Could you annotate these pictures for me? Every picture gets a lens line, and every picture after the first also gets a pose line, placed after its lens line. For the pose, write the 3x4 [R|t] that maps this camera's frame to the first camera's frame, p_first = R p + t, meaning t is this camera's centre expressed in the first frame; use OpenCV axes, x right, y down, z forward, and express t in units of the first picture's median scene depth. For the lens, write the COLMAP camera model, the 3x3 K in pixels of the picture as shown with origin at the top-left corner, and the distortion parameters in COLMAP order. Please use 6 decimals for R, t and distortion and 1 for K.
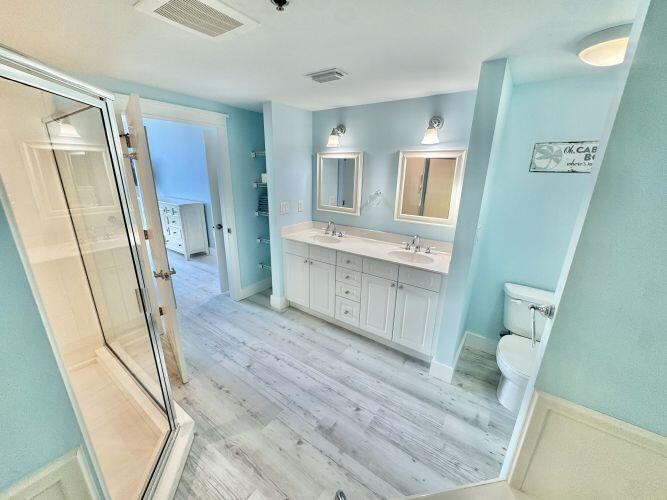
lens RADIAL K [[261.9, 0, 333.0], [0, 261.9, 253.4], [0, 0, 1]] dist [0.000947, 0.000024]
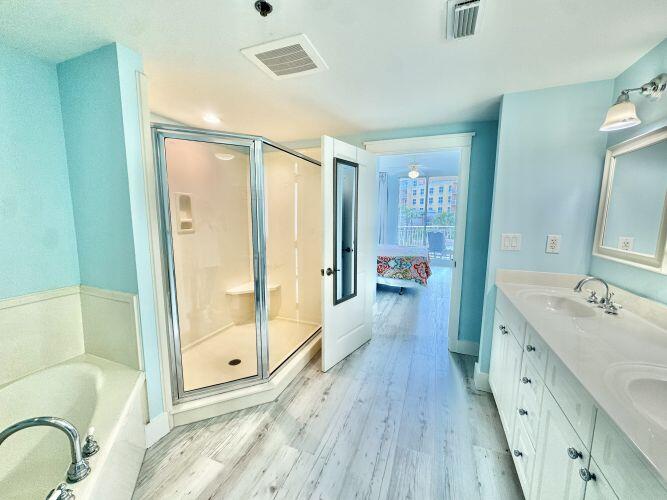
lens RADIAL K [[264.4, 0, 334.2], [0, 264.4, 250.6], [0, 0, 1]] dist [-0.001820, 0.000043]
pose [[0.250075, 0.113895, -0.961504, 0.505423], [-0.291761, 0.955762, 0.037332, -0.068356], [0.923222, 0.271194, 0.272242, 0.593464]]
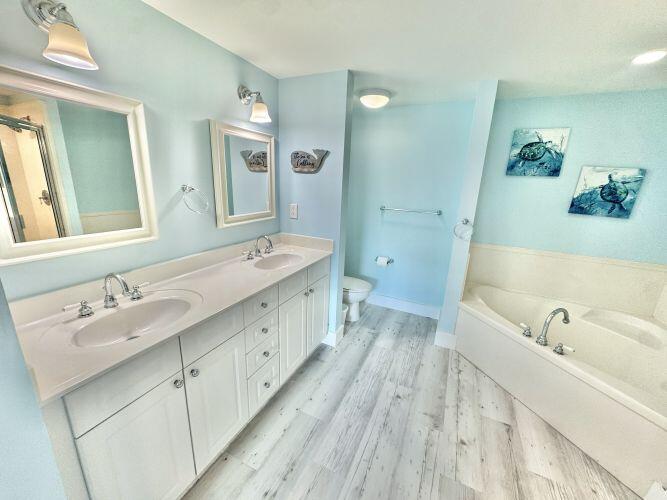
lens RADIAL K [[264.4, 0, 334.2], [0, 264.4, 250.6], [0, 0, 1]] dist [-0.001820, 0.000043]
pose [[-0.169119, -0.285688, 0.943282, -0.609737], [0.246940, 0.914259, 0.321171, -0.288129], [-0.954159, 0.287250, -0.084071, 1.060466]]
